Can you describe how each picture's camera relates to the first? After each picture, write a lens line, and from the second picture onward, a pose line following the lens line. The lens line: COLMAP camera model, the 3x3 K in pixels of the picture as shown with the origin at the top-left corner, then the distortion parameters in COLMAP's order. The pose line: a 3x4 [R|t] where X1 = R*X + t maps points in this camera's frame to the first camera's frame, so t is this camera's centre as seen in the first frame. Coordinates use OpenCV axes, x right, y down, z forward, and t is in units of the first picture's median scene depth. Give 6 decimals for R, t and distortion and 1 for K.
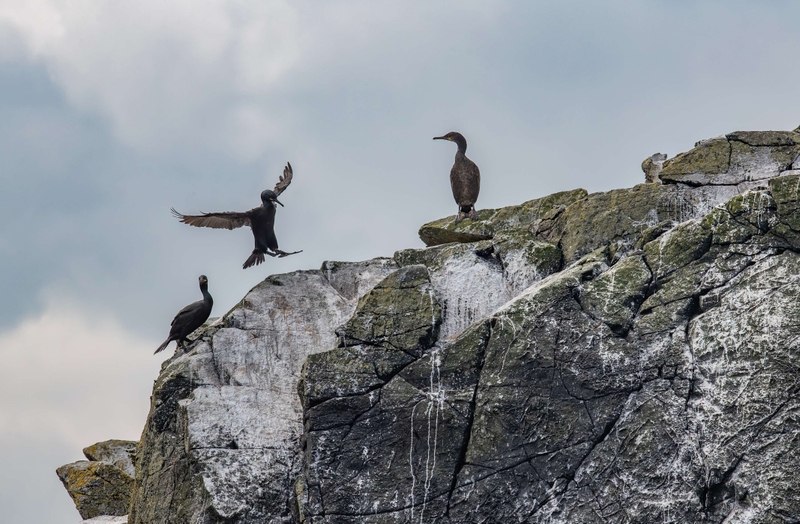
lens RADIAL K [[324.0, 0, 400.0], [0, 324.0, 247.1], [0, 0, 1]] dist [-0.000367, -0.000056]
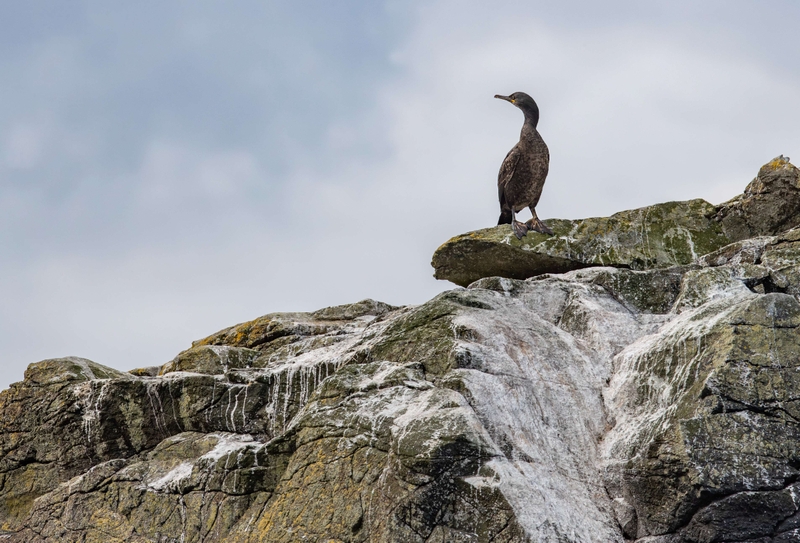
lens RADIAL K [[510.9, 0, 400.0], [0, 510.9, 271.5], [0, 0, 1]] dist [0.003207, 0.001143]
pose [[0.996594, 0.080052, 0.019780, -0.815306], [-0.080174, 0.996766, 0.005464, 0.078180], [-0.019279, -0.007031, 0.999789, 0.020845]]
